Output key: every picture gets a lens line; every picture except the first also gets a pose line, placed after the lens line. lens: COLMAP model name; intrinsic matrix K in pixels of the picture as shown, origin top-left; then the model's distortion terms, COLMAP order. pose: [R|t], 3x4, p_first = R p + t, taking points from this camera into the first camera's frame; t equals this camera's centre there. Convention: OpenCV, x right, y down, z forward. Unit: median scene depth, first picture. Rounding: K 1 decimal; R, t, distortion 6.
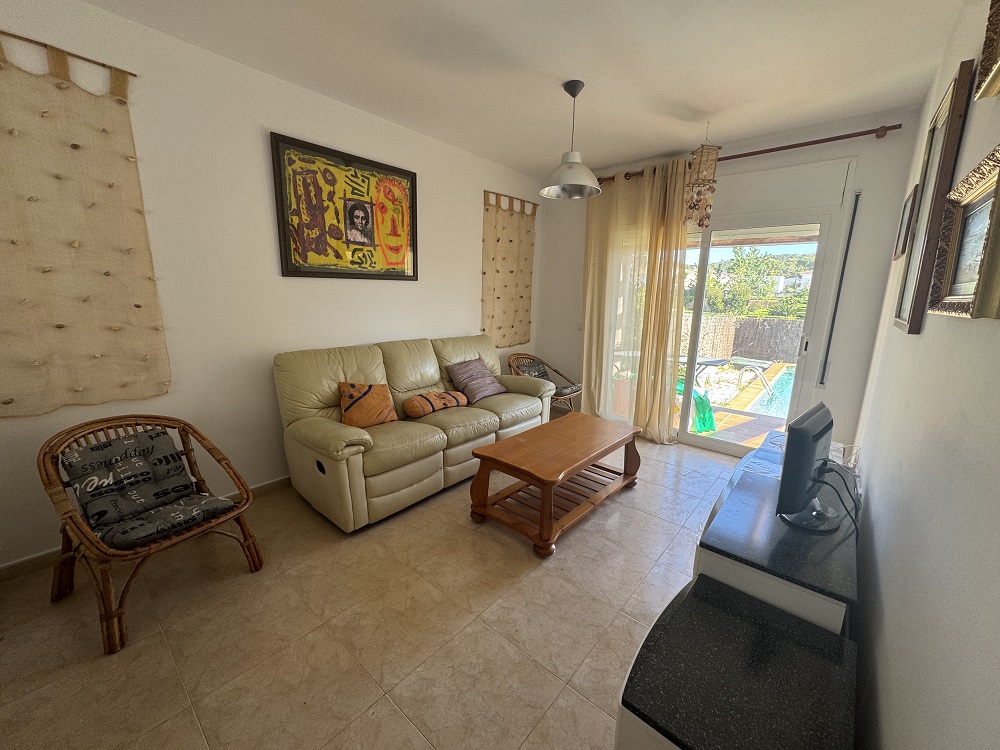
lens RADIAL K [[397.7, 0, 499.9], [0, 397.7, 373.3], [0, 0, 1]] dist [-0.001670, -0.000382]
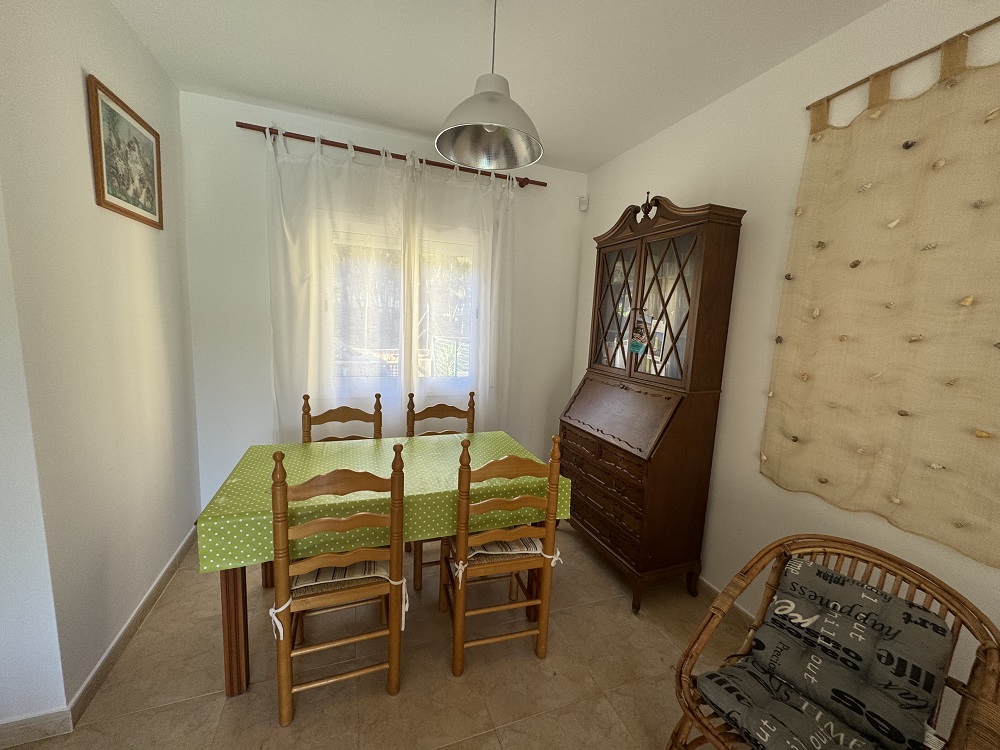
lens RADIAL K [[397.7, 0, 499.9], [0, 397.7, 373.3], [0, 0, 1]] dist [-0.001670, -0.000382]
pose [[-0.478245, 0.070161, -0.875419, -0.076495], [-0.229435, 0.952205, 0.201657, -0.113168], [0.847727, 0.297294, -0.439290, 0.454703]]
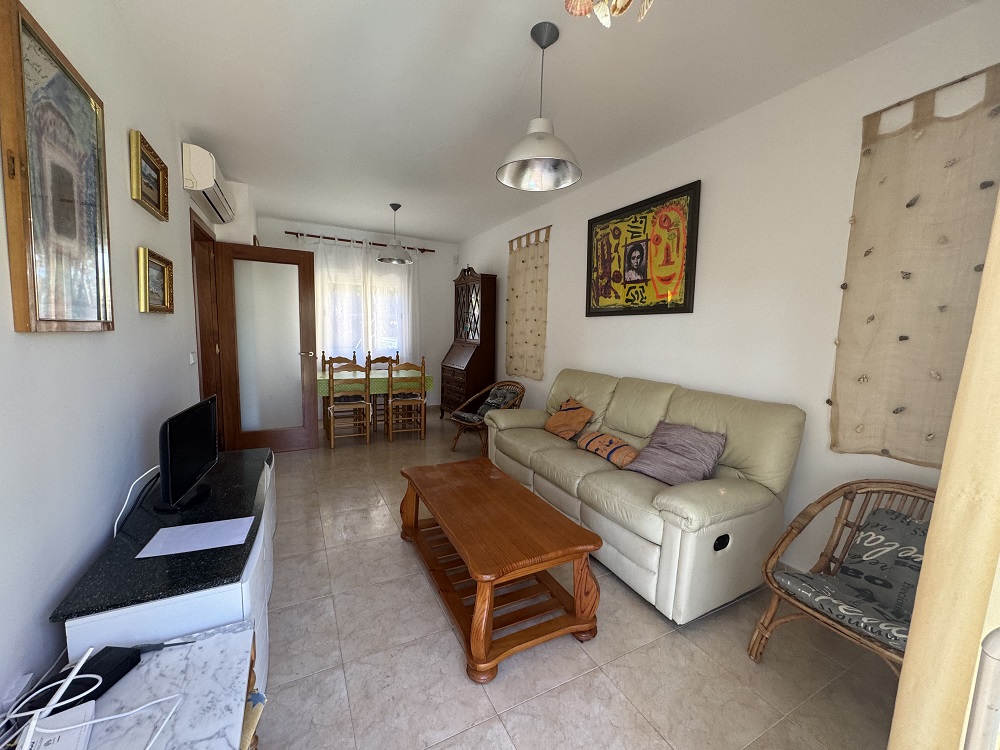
lens RADIAL K [[397.7, 0, 499.9], [0, 397.7, 373.3], [0, 0, 1]] dist [-0.001670, -0.000382]
pose [[-0.366737, 0.070774, -0.927629, 0.827142], [-0.218377, 0.962694, 0.159784, -0.197251], [0.904332, 0.261172, -0.337600, 1.177469]]
